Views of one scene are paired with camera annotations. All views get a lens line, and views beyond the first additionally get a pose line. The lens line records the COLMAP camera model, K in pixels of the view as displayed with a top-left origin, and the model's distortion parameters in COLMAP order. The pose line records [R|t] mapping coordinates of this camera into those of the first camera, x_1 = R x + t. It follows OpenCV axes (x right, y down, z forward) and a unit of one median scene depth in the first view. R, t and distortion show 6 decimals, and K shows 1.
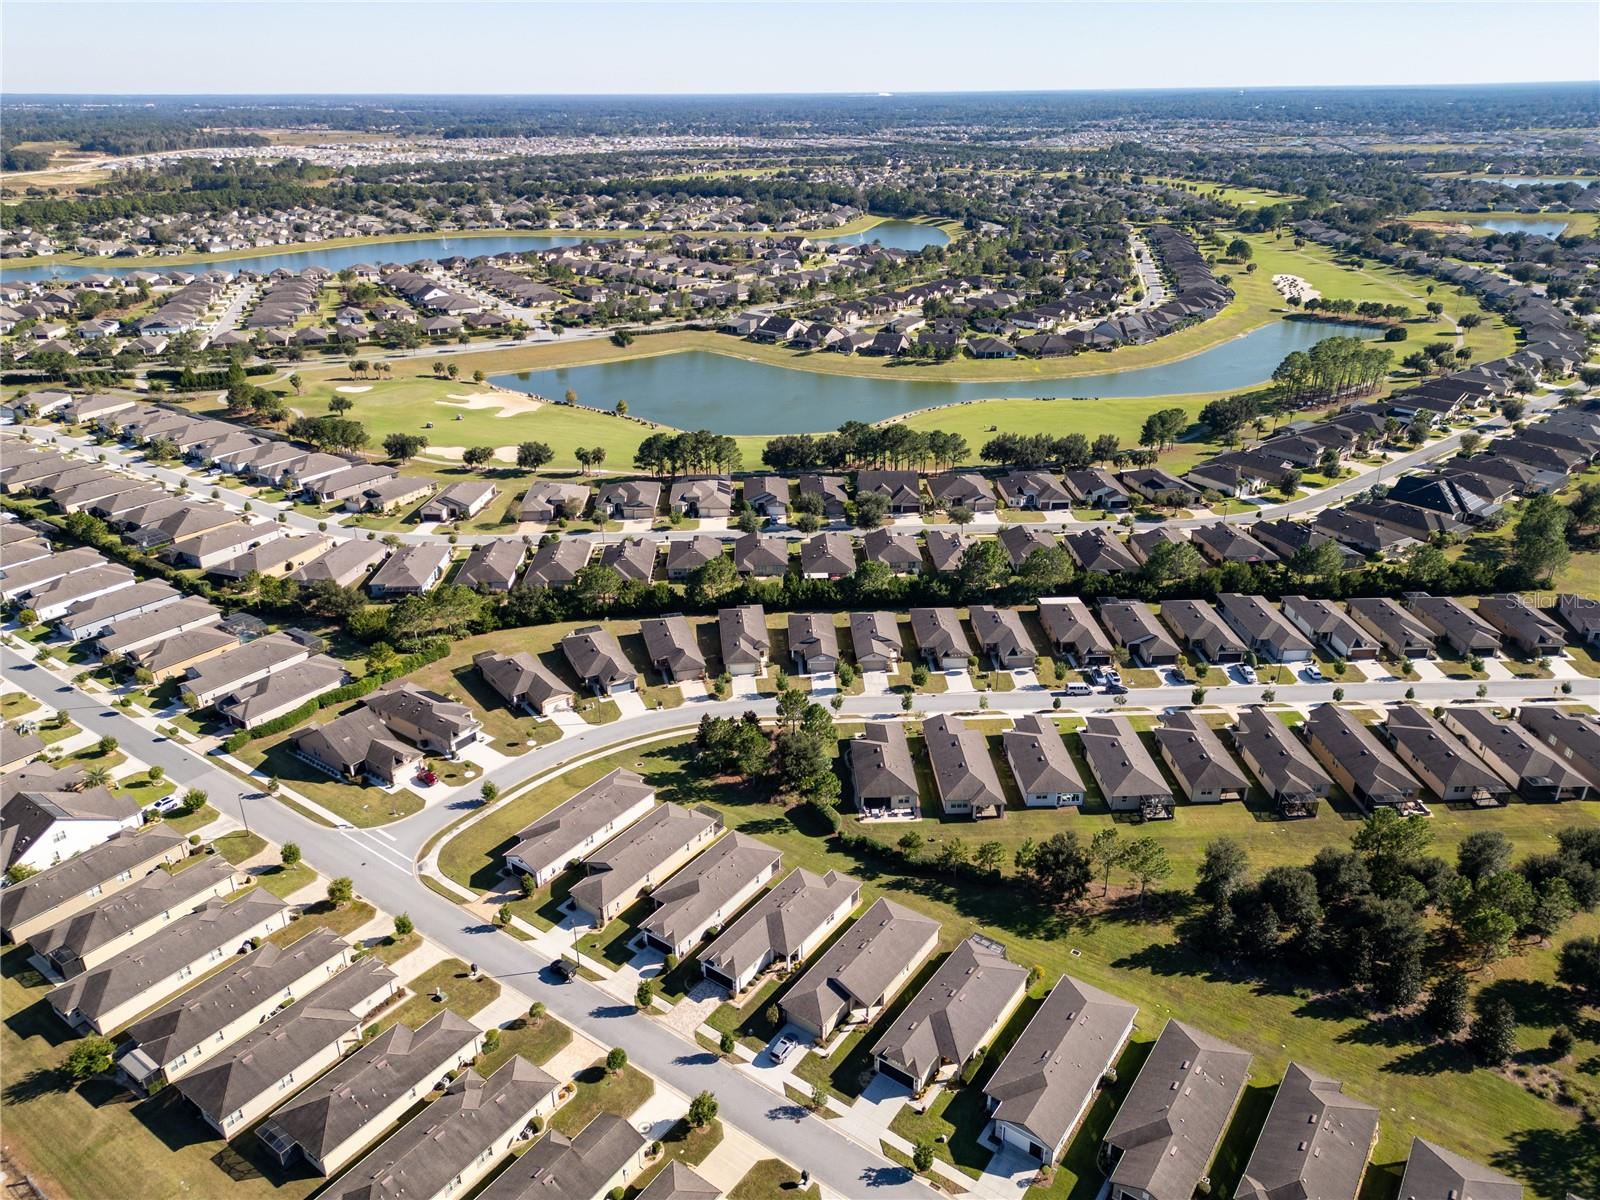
lens RADIAL K [[1109.3, 0, 800.0], [0, 1109.3, 600.0], [0, 0, 1]] dist [0.097290, -0.141885]
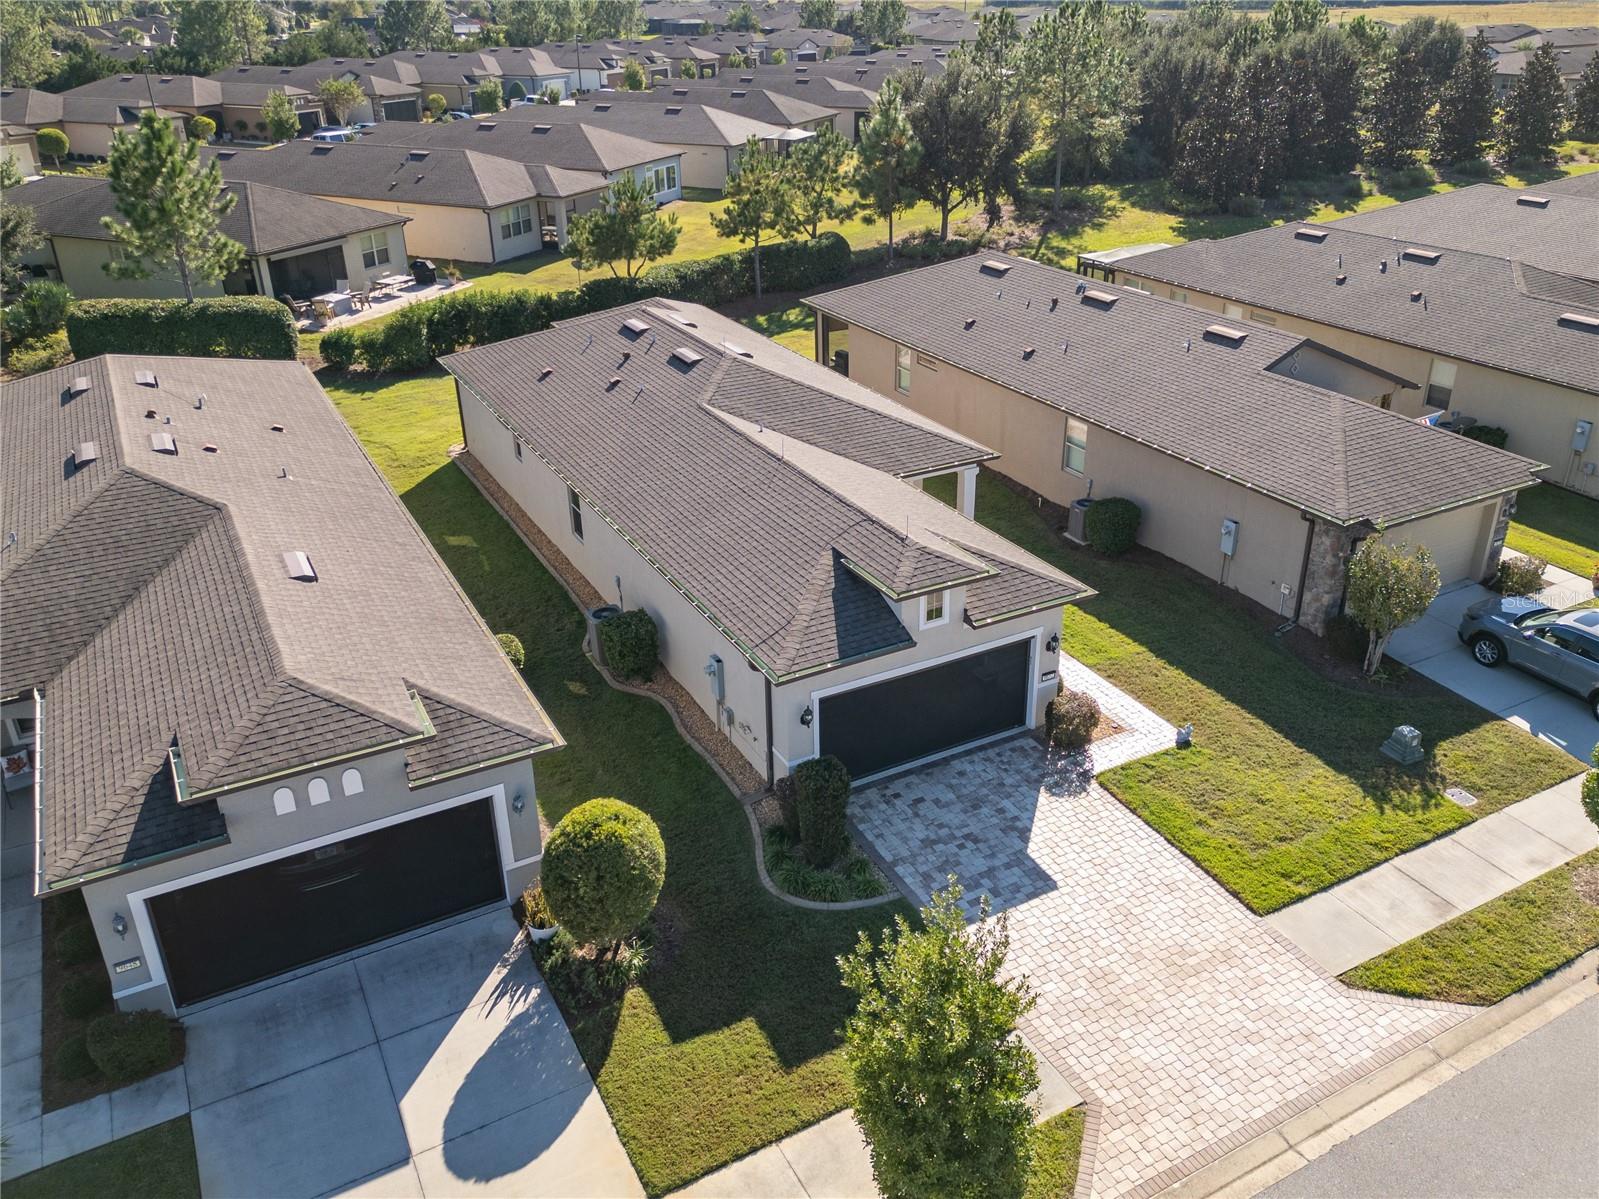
lens RADIAL K [[1247.1, 0, 846.1], [0, 1247.1, 590.8], [0, 0, 1]] dist [0.068181, -0.059975]
pose [[0.416256, -0.394509, 0.819203, -0.146143], [0.379230, 0.894190, 0.237925, 0.205558], [-0.826387, 0.211629, 0.521821, 0.673435]]
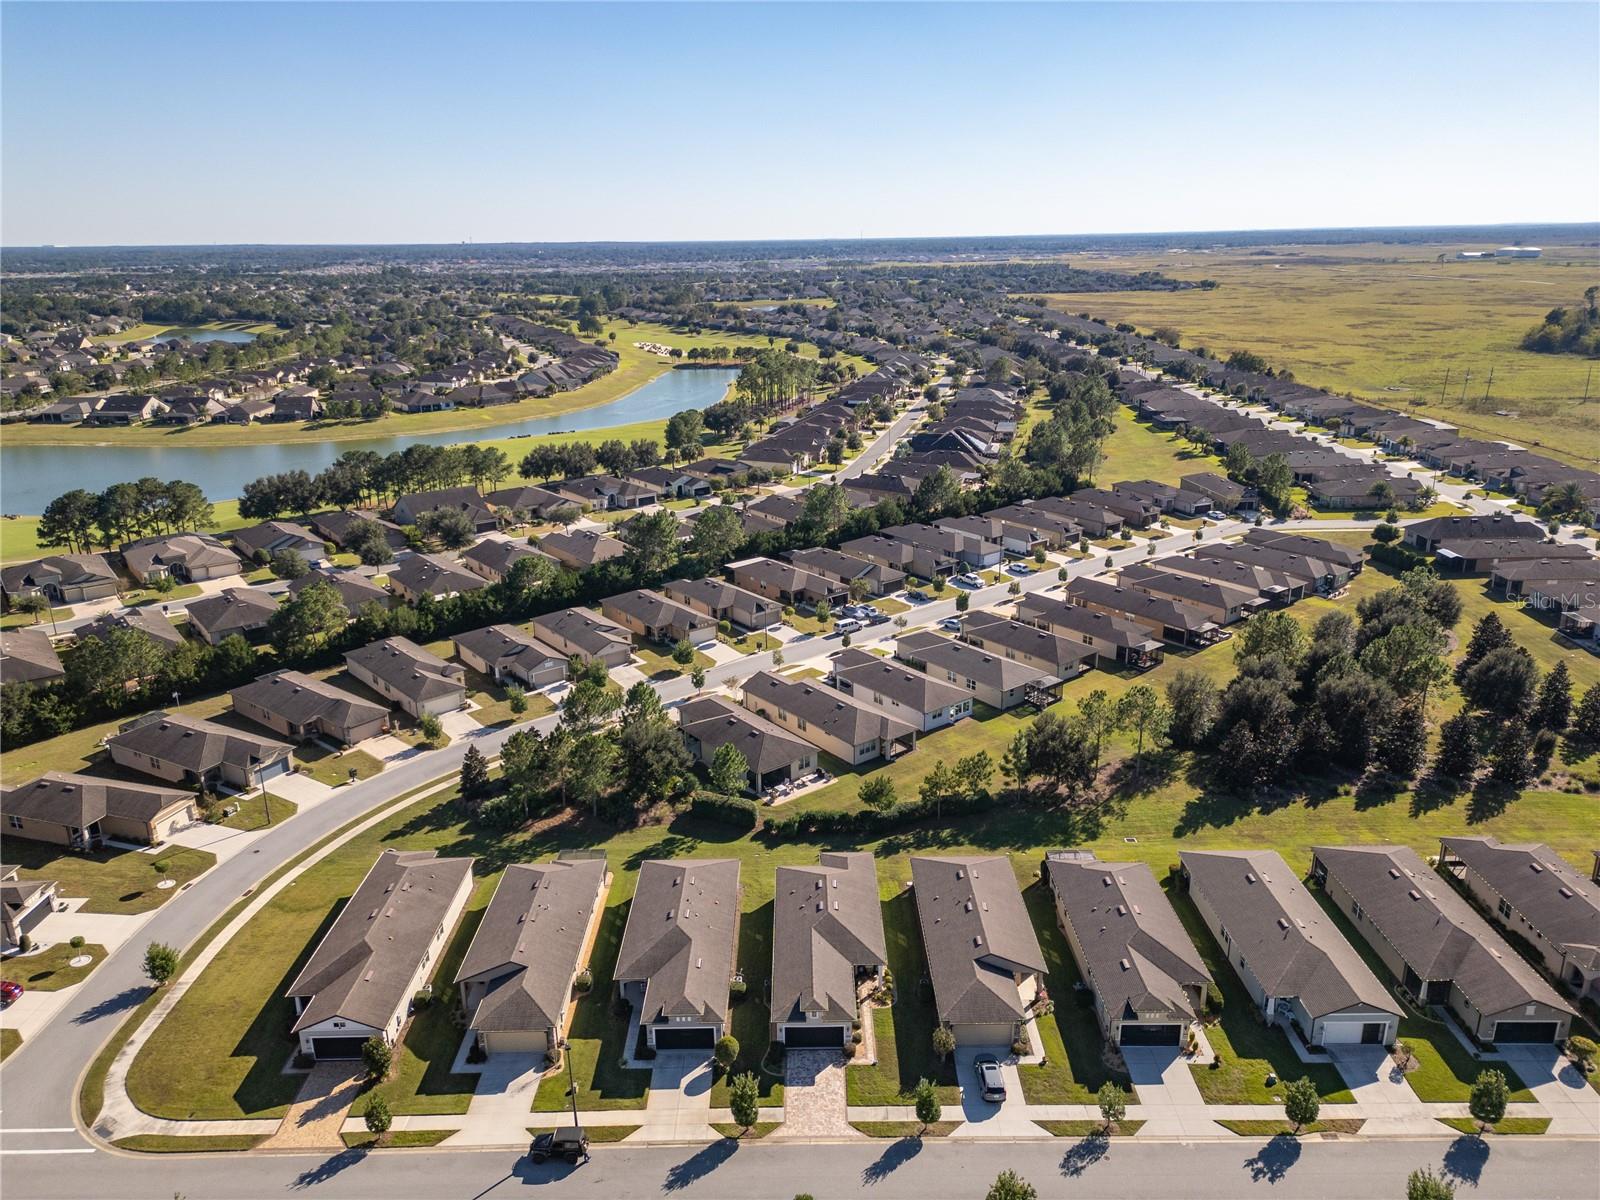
lens RADIAL K [[1119.7, 0, 800.0], [0, 1119.7, 600.0], [0, 0, 1]] dist [0.067258, -0.056883]
pose [[0.809784, -0.186582, 0.556271, -0.275463], [0.253110, 0.966422, -0.044309, 0.096181], [-0.529326, 0.176679, 0.829819, 0.327842]]
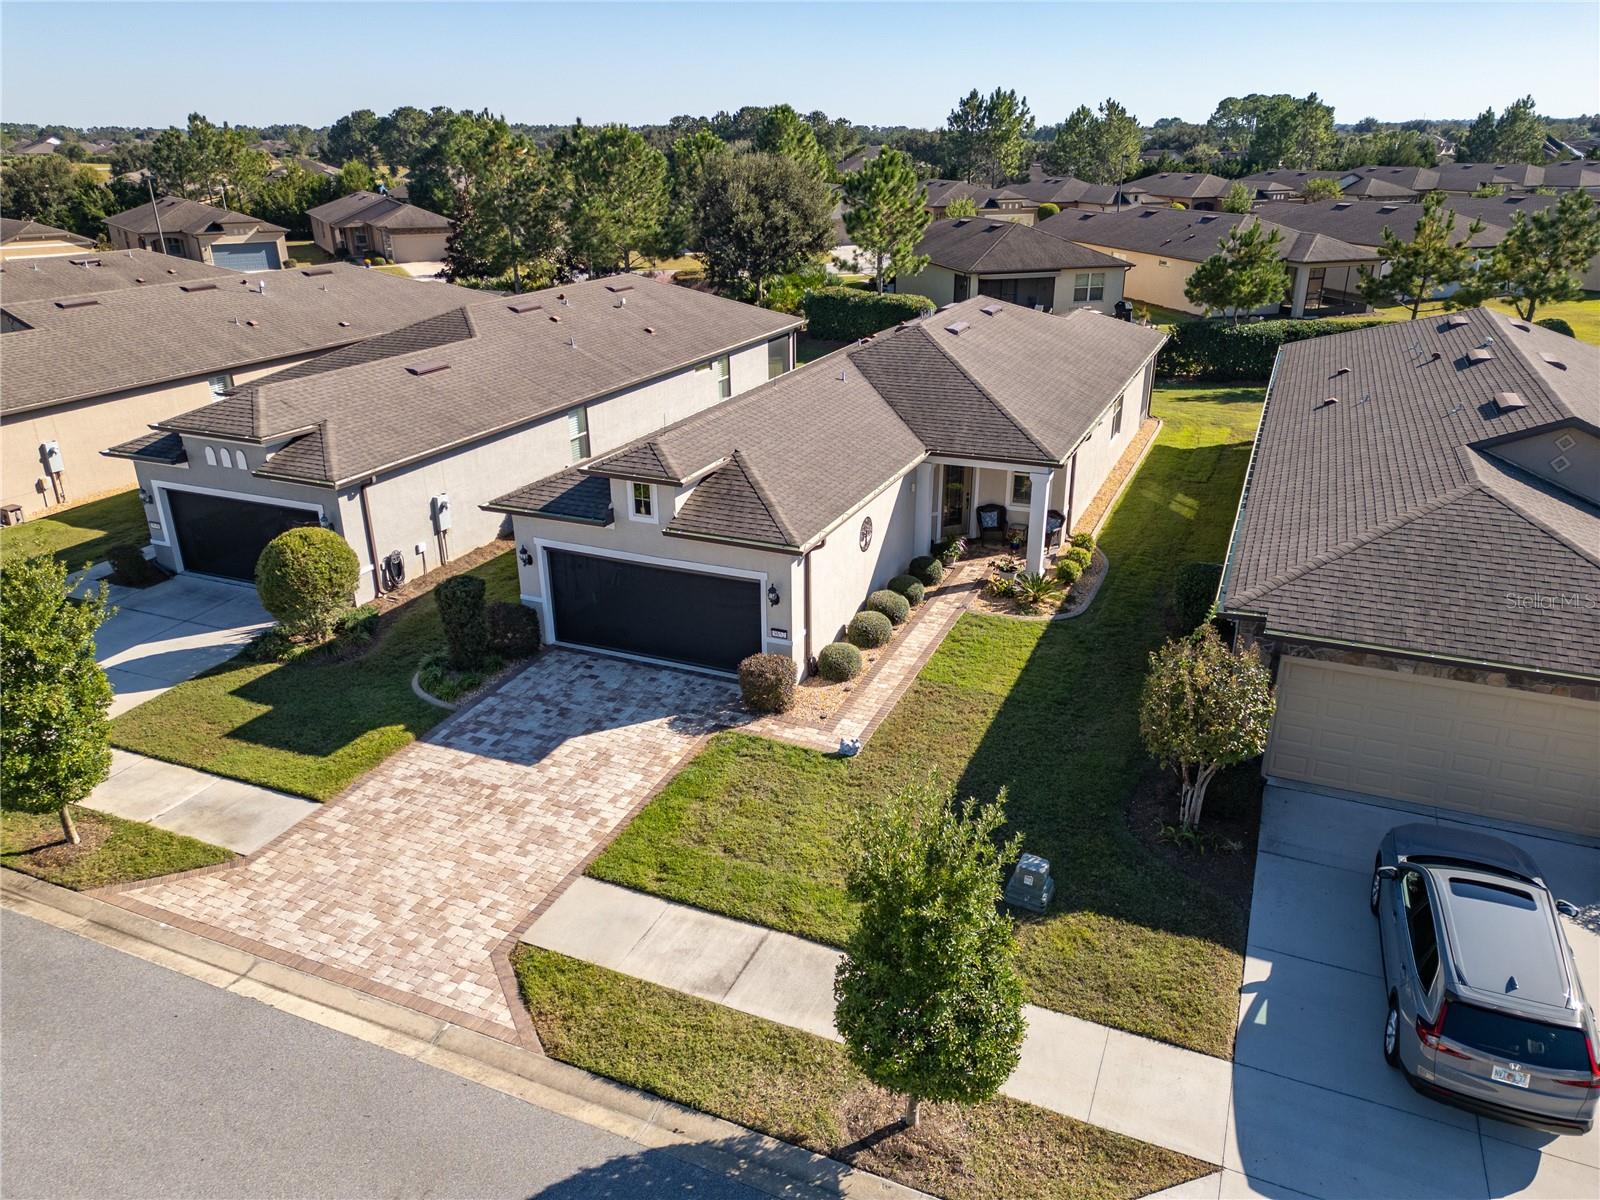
lens RADIAL K [[1119.7, 0, 800.0], [0, 1119.7, 600.0], [0, 0, 1]] dist [0.067258, -0.056883]
pose [[0.977815, -0.082054, 0.192728, -0.059249], [0.089897, 0.995427, -0.032294, 0.249764], [-0.189197, 0.048903, 0.980721, 0.621956]]
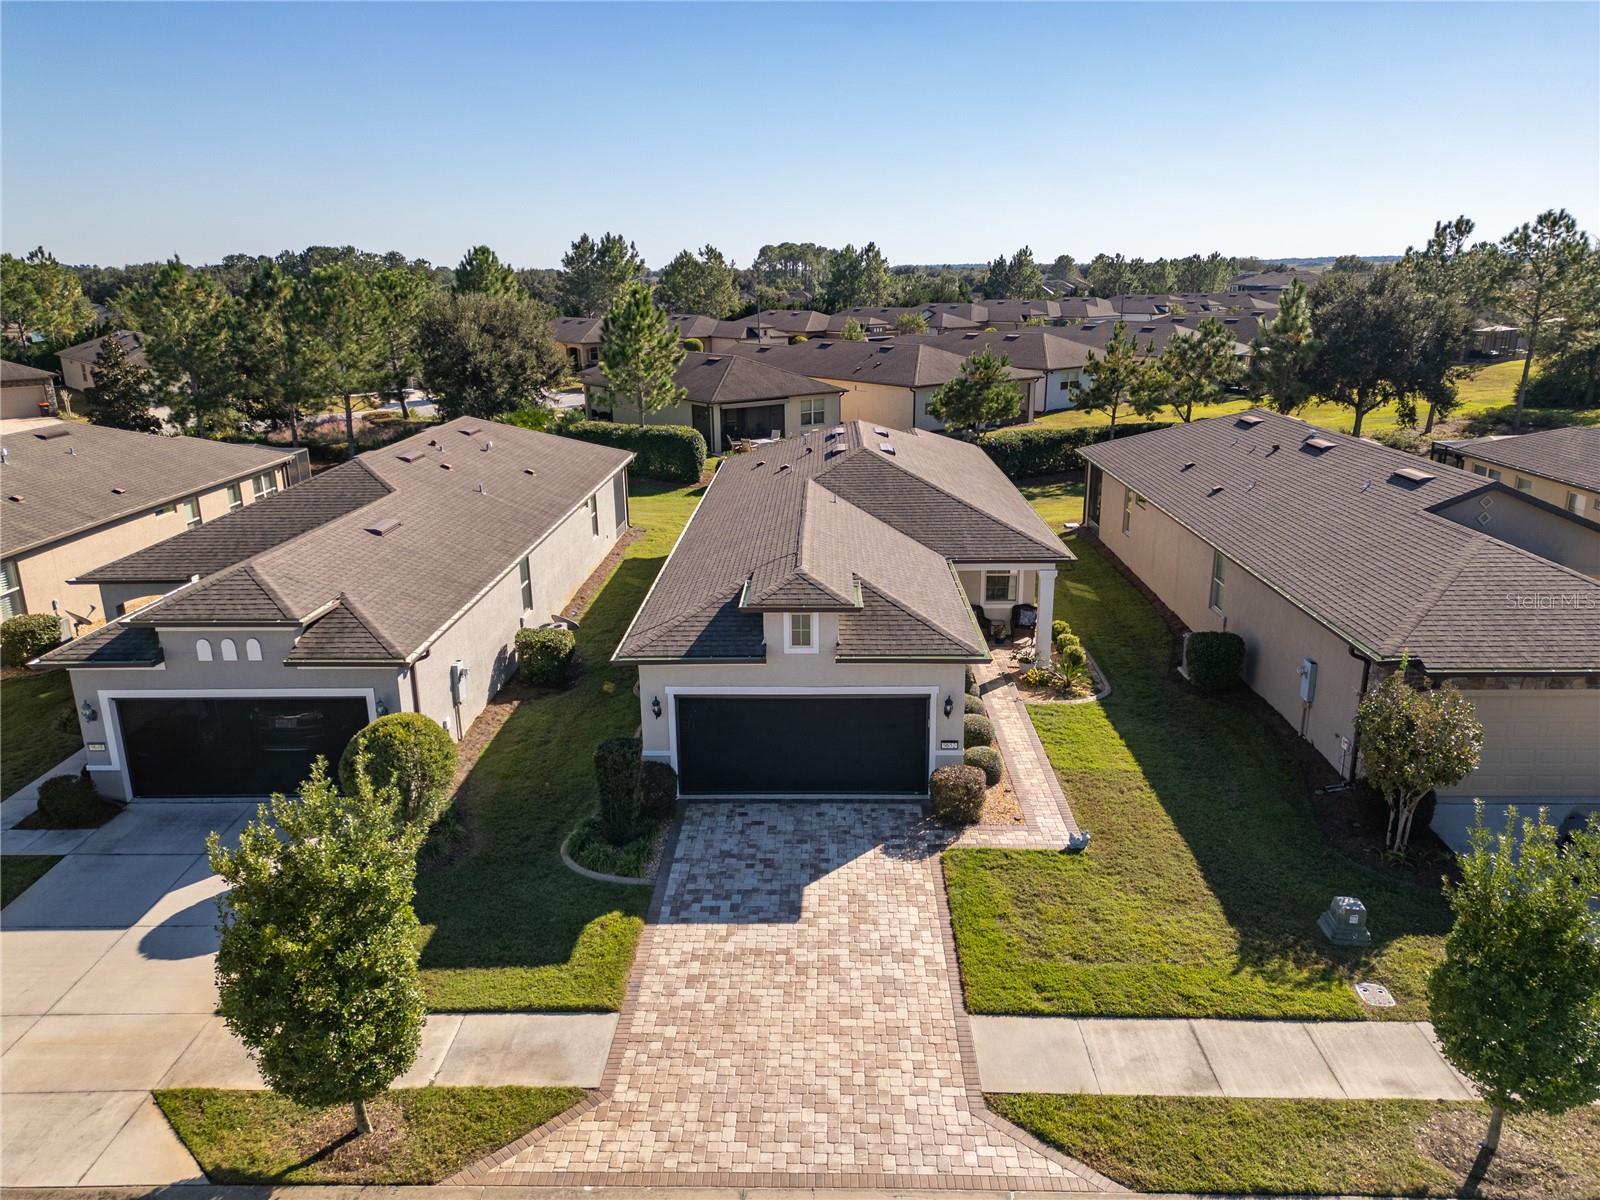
lens RADIAL K [[1119.7, 0, 800.0], [0, 1119.7, 600.0], [0, 0, 1]] dist [0.067258, -0.056883]
pose [[0.825707, -0.162631, 0.540147, -0.106885], [0.242038, 0.967059, -0.078829, 0.241232], [-0.509534, 0.195826, 0.837871, 0.639942]]
